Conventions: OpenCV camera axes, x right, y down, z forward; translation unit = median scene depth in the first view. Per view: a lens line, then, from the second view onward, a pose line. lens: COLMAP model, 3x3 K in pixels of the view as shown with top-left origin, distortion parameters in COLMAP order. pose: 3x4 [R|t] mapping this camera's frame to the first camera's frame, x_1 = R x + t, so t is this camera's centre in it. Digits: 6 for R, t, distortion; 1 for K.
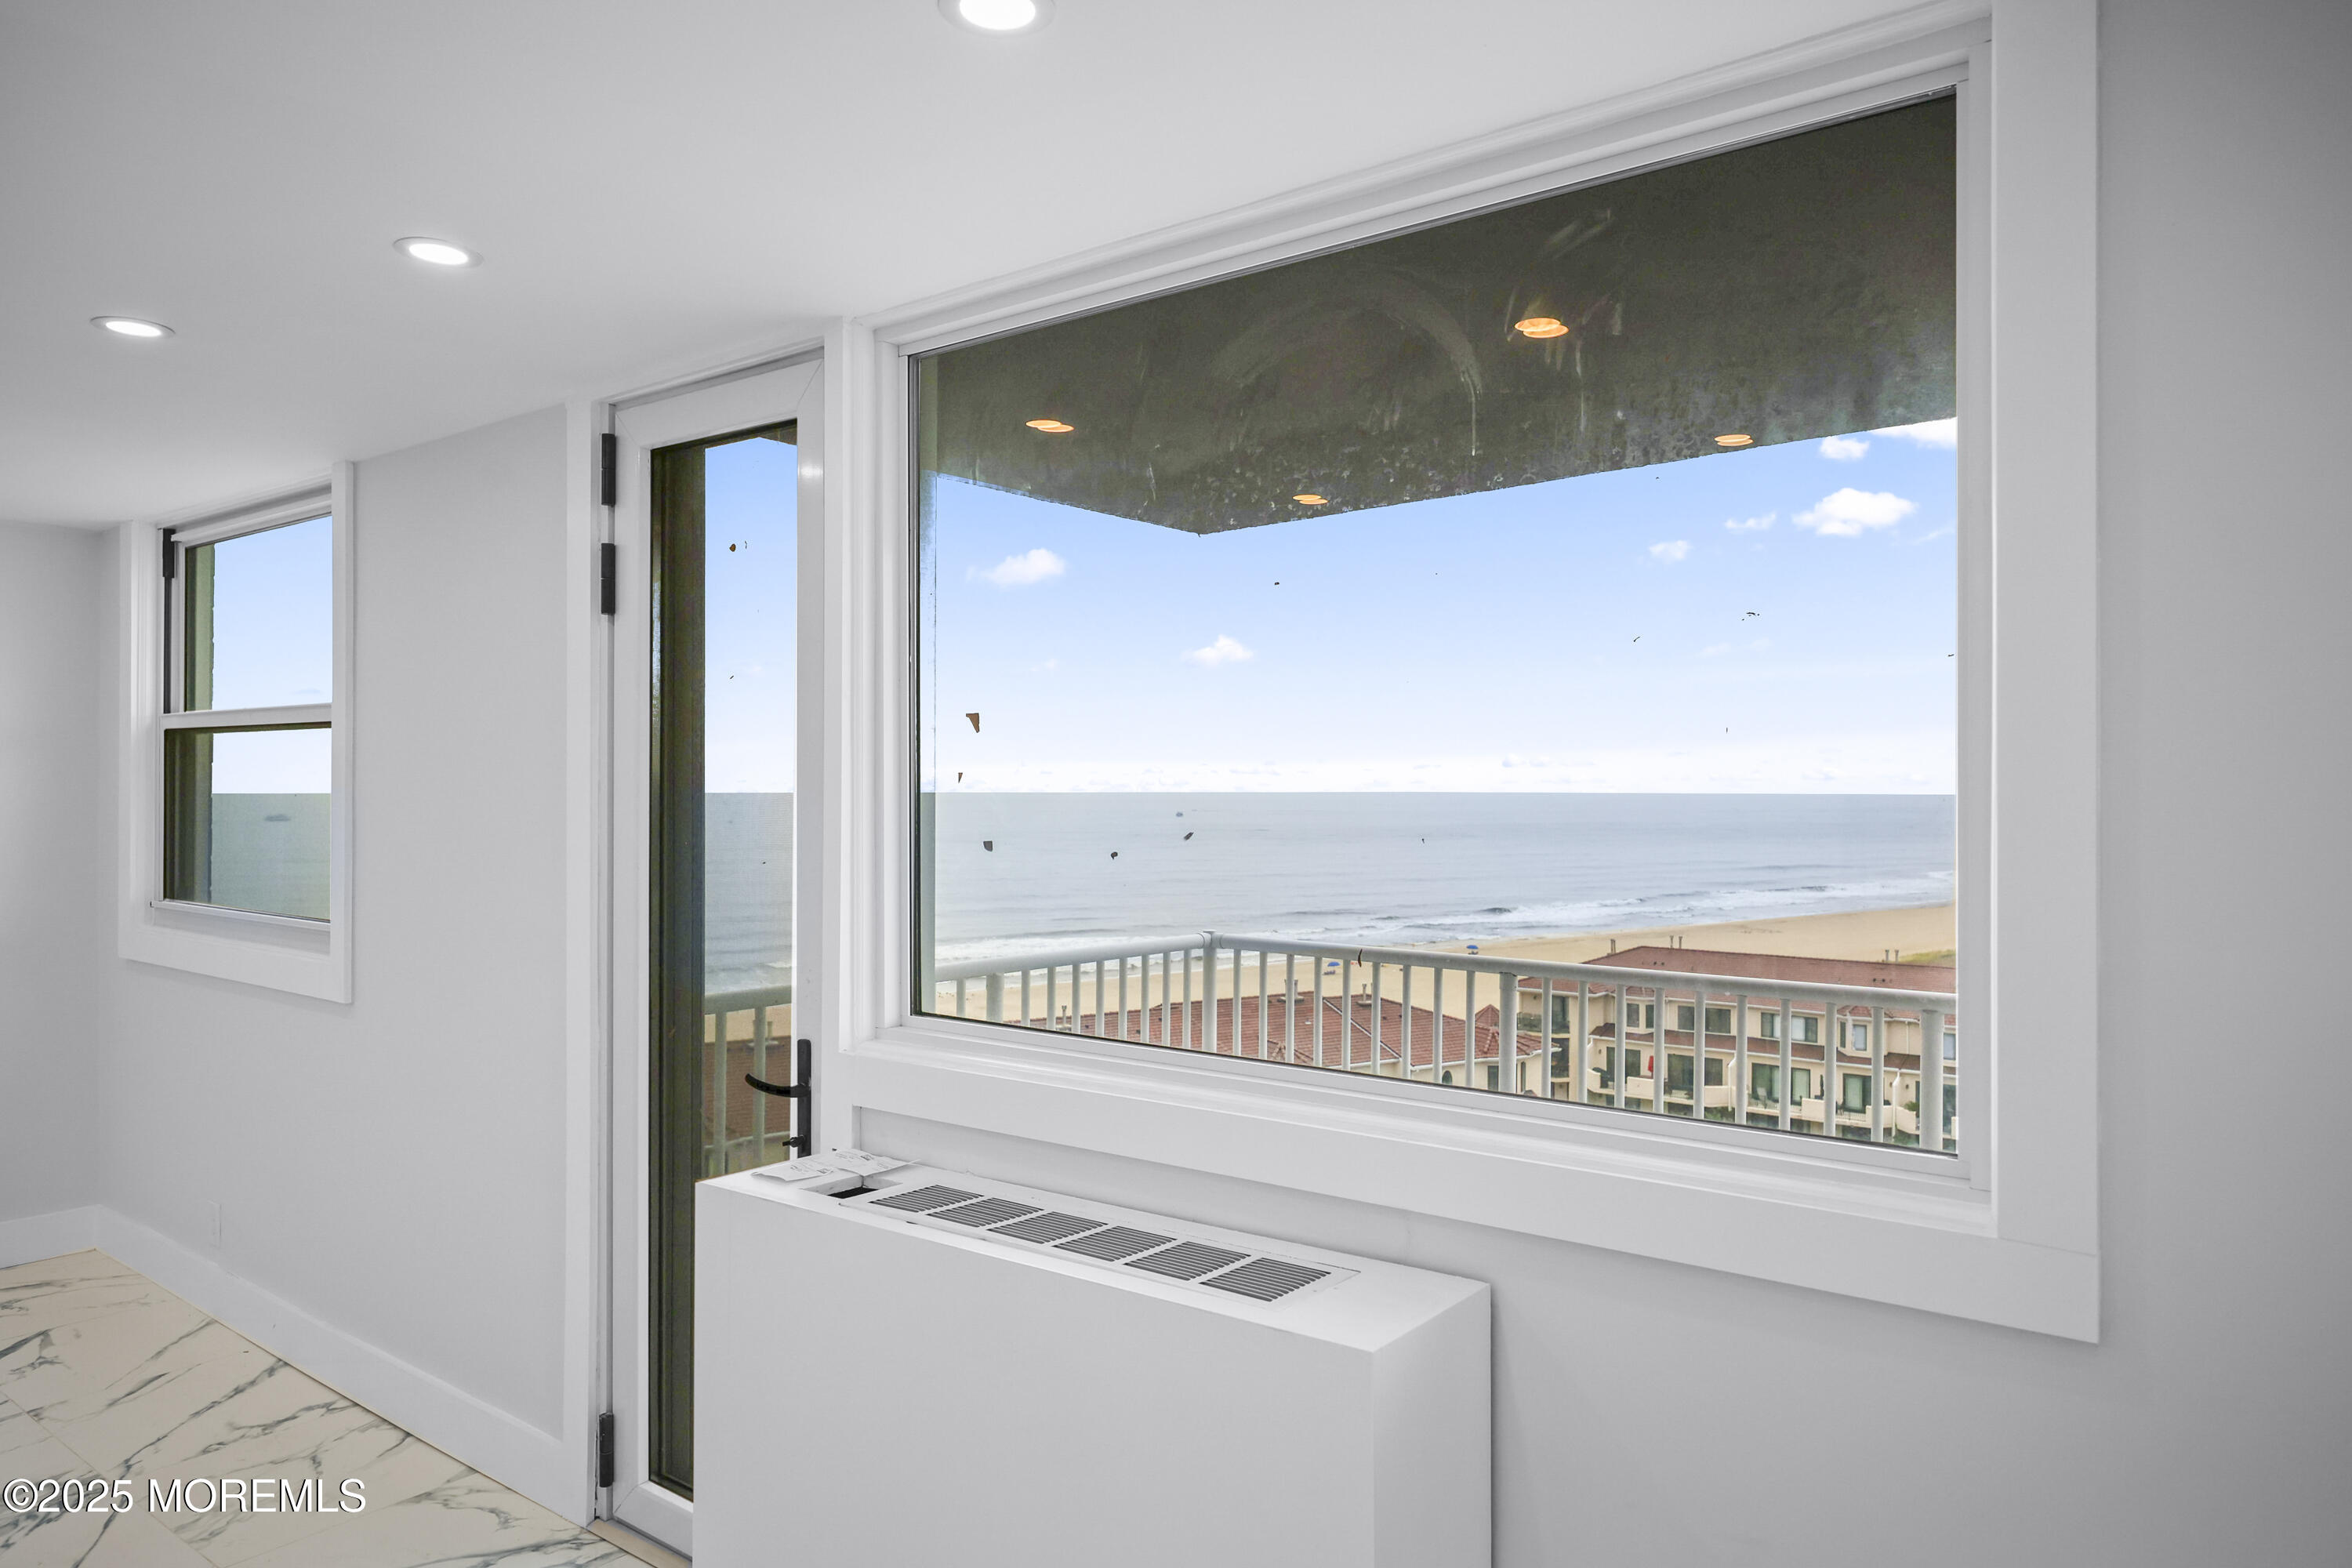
lens RADIAL K [[1476.2, 0, 1186.2], [0, 1476.2, 786.4], [0, 0, 1]] dist [-0.010067, 0.002675]
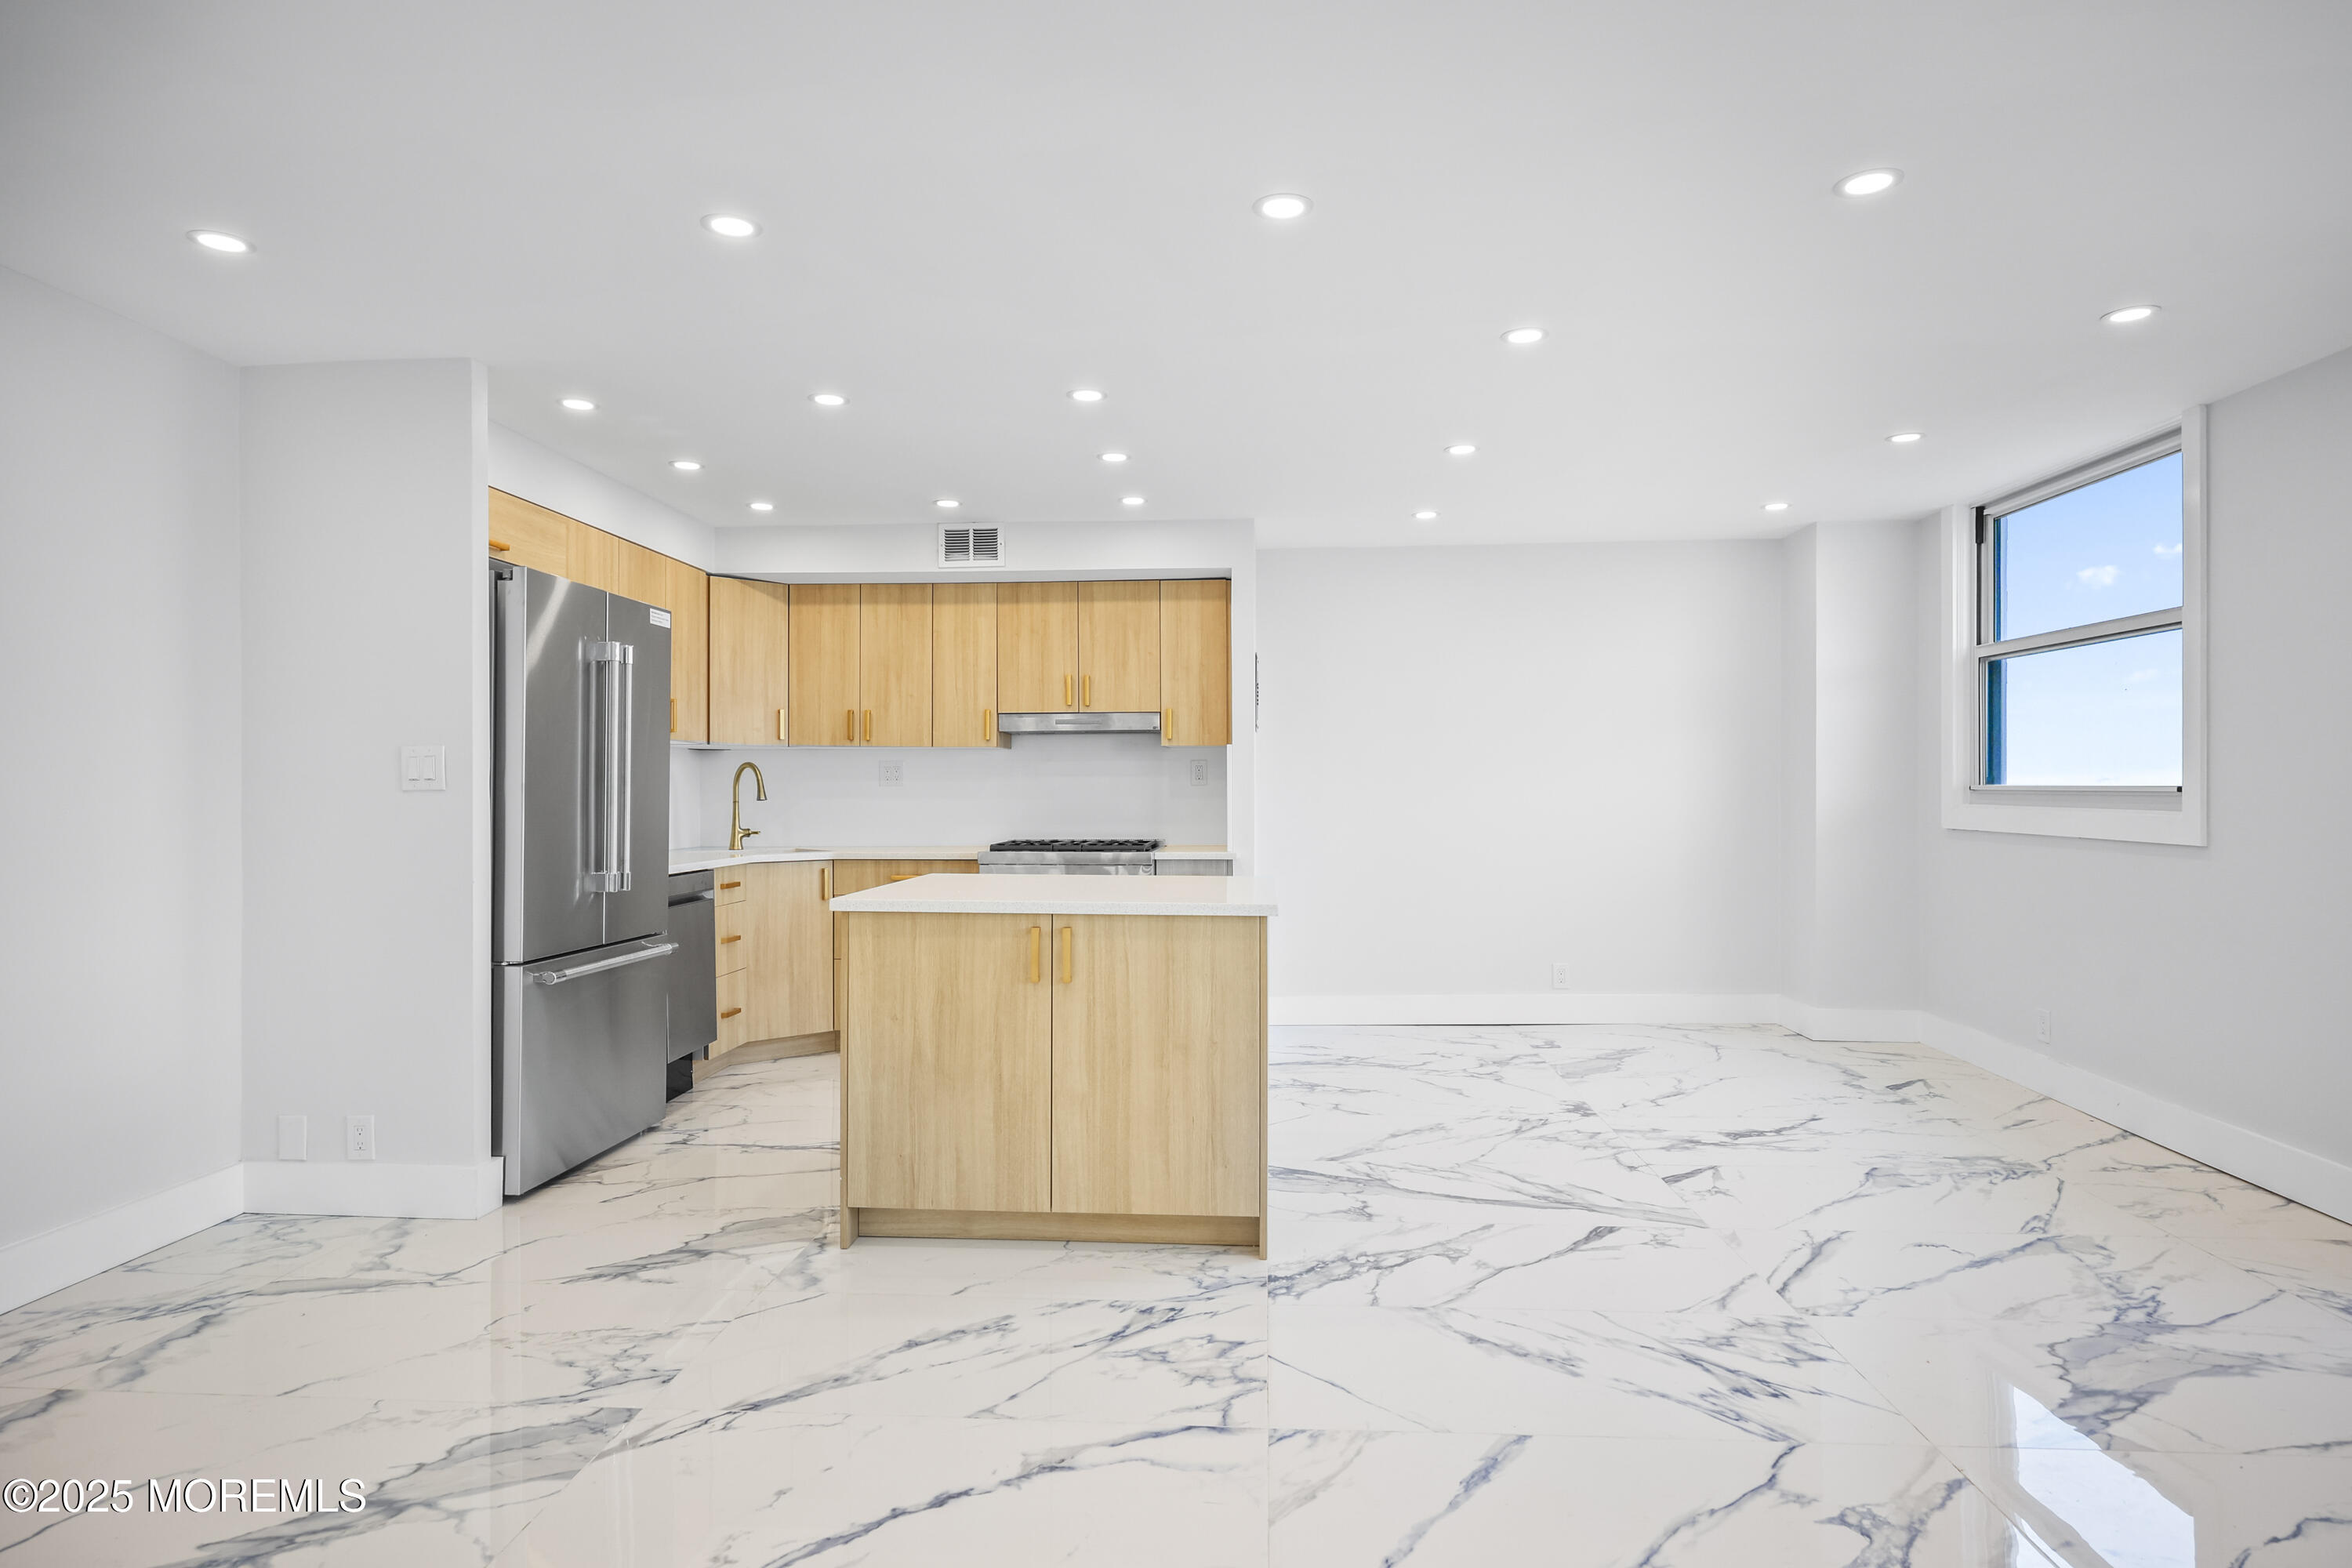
lens RADIAL K [[1312.5, 0, 1179.9], [0, 1312.5, 783.6], [0, 0, 1]] dist [-0.000678, 0.003763]
pose [[0.542098, -0.005127, -0.840299, -0.097216], [0.001589, 0.999986, -0.005077, 0.086790], [0.840314, 0.001416, 0.542099, -0.271035]]
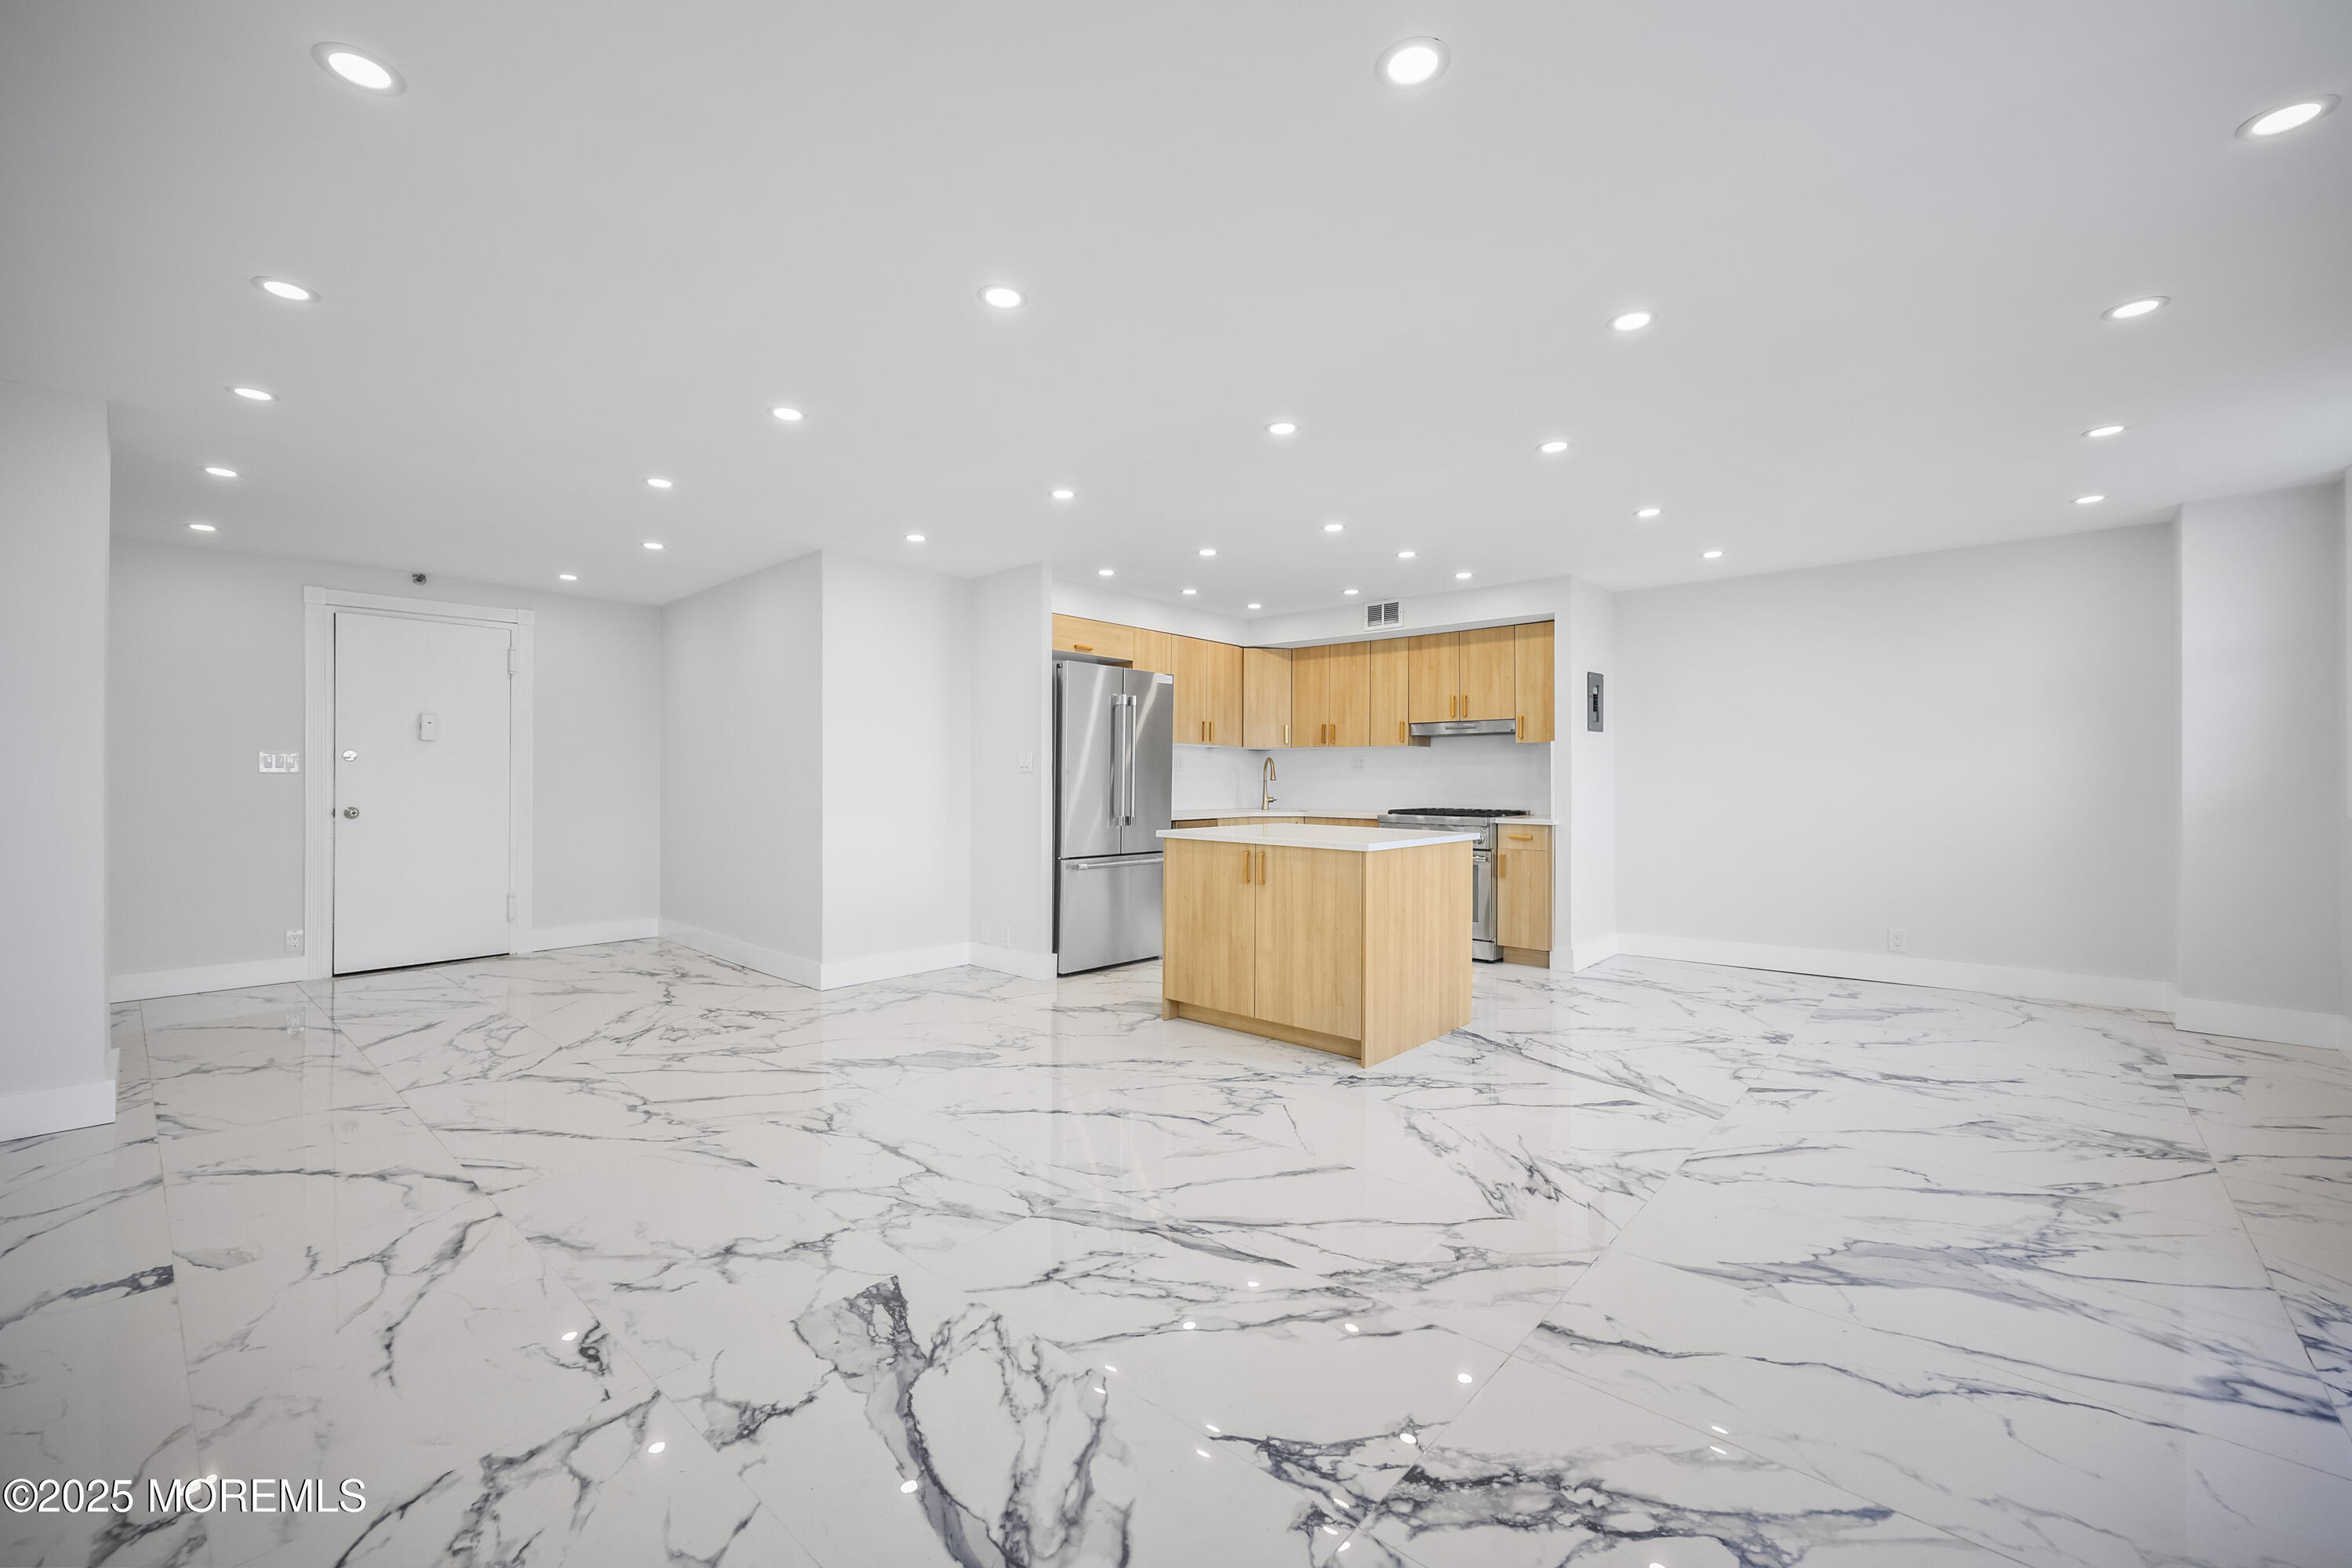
lens RADIAL K [[956.3, 0, 1177.3], [0, 956.3, 767.8], [0, 0, 1]] dist [-0.001350, 0.001151]
pose [[-0.091821, -0.010957, -0.995715, 0.184526], [-0.003329, 0.999937, -0.010696, 0.093388], [0.995770, 0.002333, -0.091851, 0.098239]]
